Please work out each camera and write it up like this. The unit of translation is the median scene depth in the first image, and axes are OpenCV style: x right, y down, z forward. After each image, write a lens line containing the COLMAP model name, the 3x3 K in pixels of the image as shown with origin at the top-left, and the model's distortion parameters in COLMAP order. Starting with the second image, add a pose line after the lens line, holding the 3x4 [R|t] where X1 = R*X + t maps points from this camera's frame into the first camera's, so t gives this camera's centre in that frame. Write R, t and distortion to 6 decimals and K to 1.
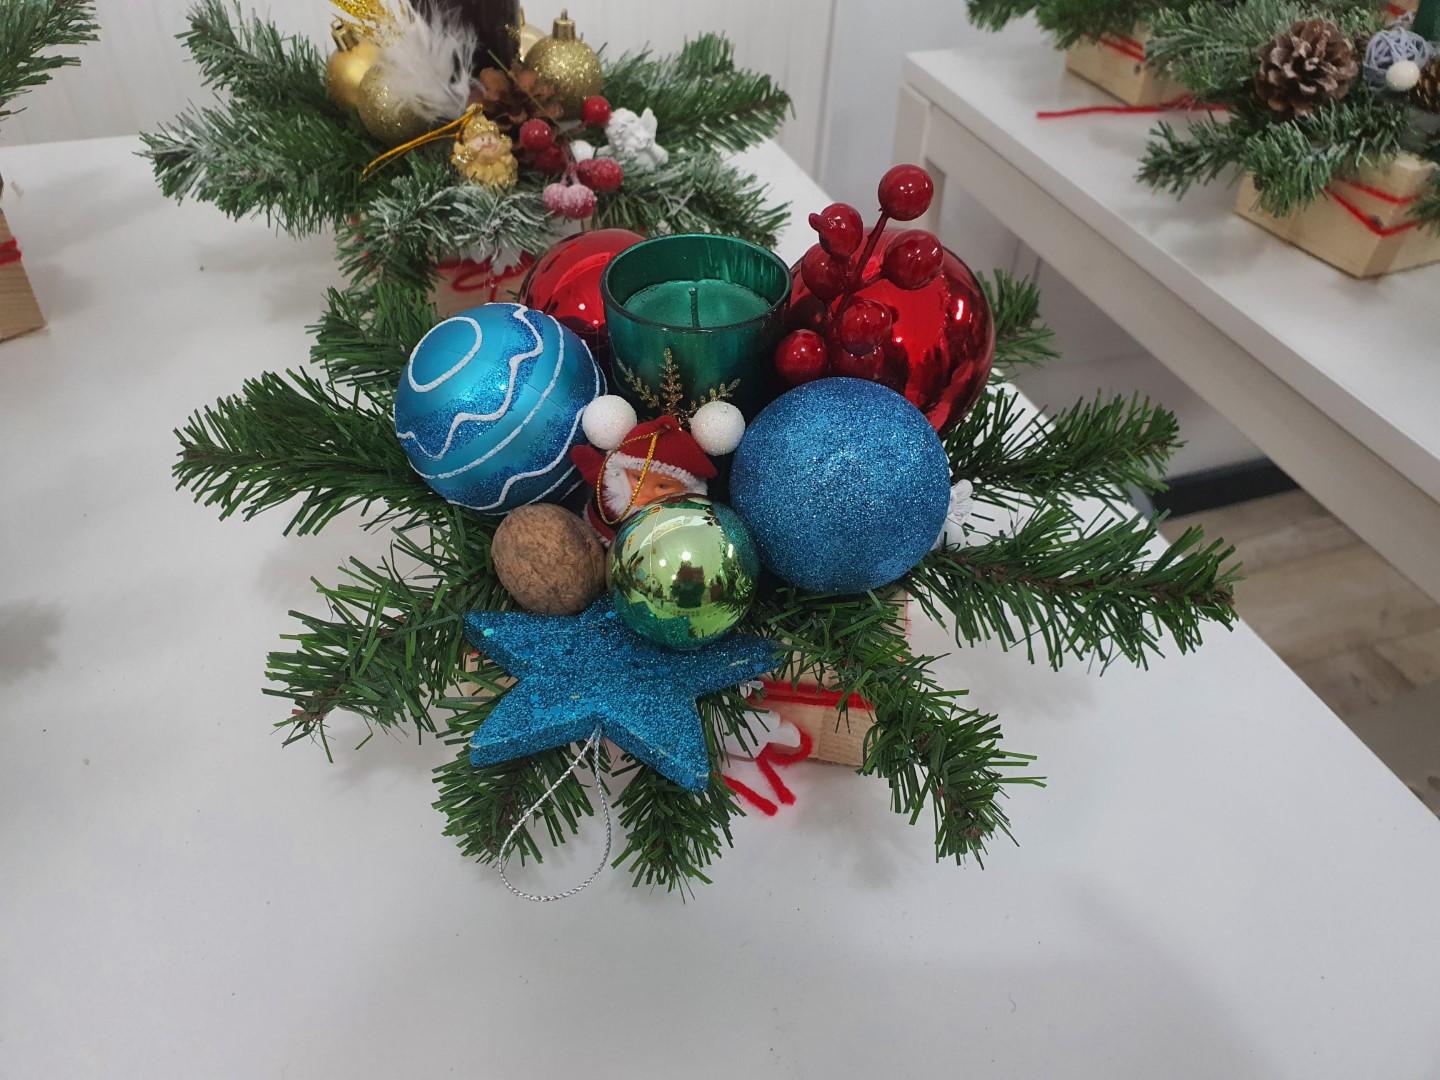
lens RADIAL K [[1100.6, 0, 723.0], [0, 1100.6, 534.0], [0, 0, 1]] dist [0.029823, -0.010076]
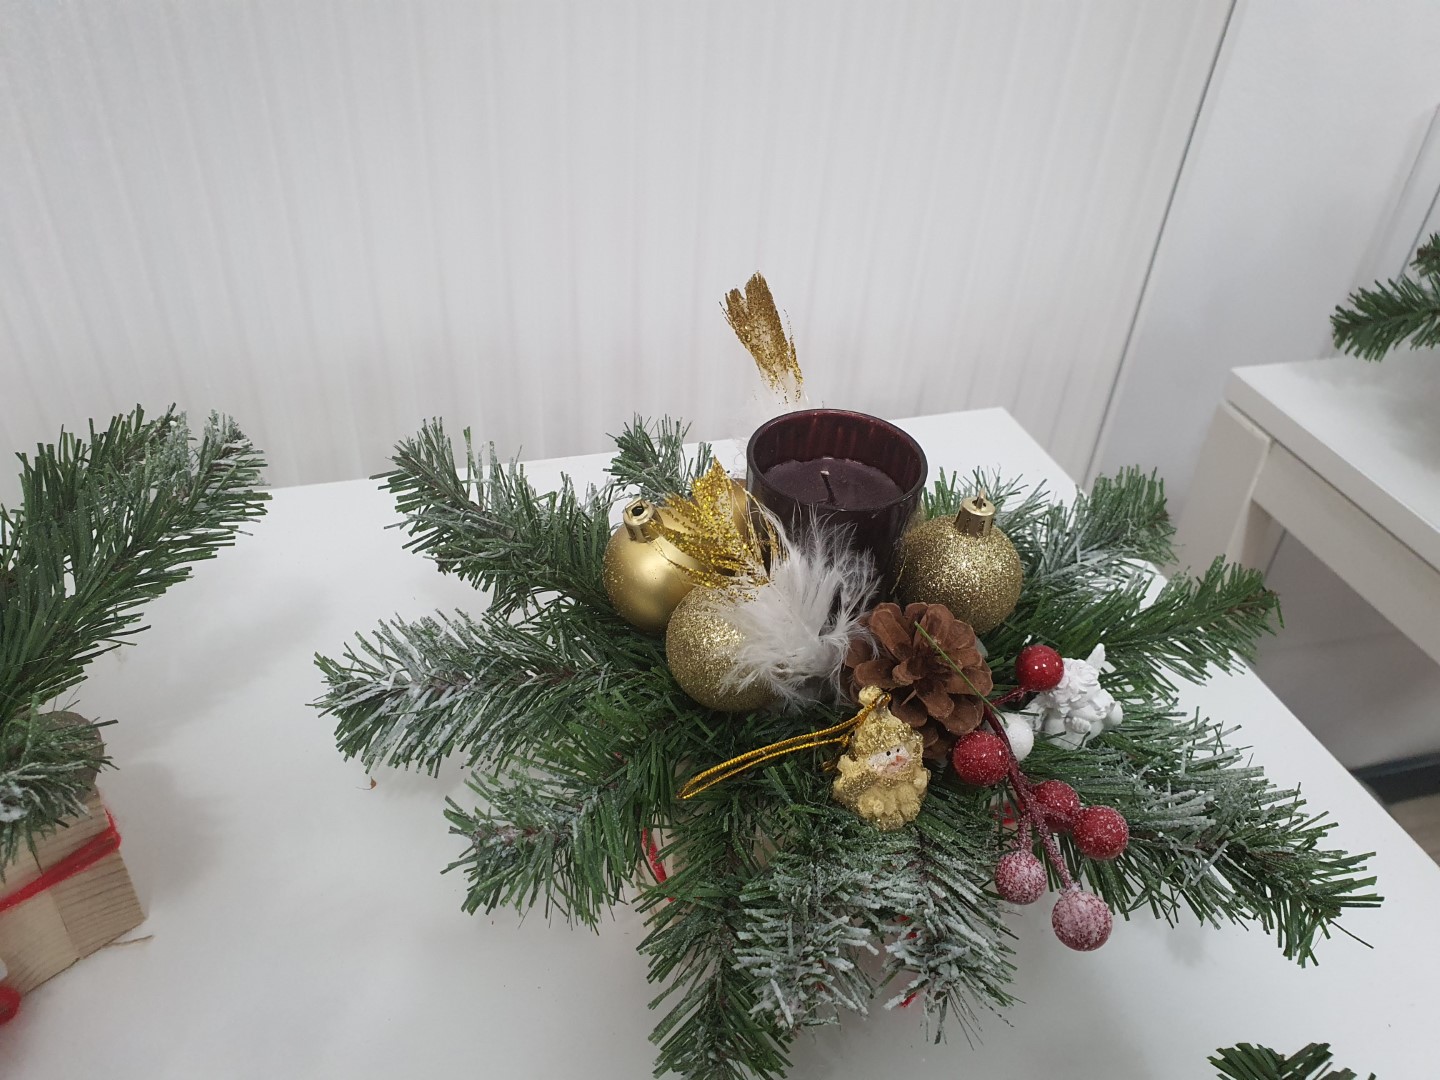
lens RADIAL K [[1100.6, 0, 715.9], [0, 1100.6, 545.7], [0, 0, 1]] dist [0.029823, -0.010076]
pose [[0.998192, 0.052649, -0.028994, -0.277784], [-0.054374, 0.996575, -0.062309, -0.395530], [0.025614, 0.063773, 0.997636, 0.359432]]
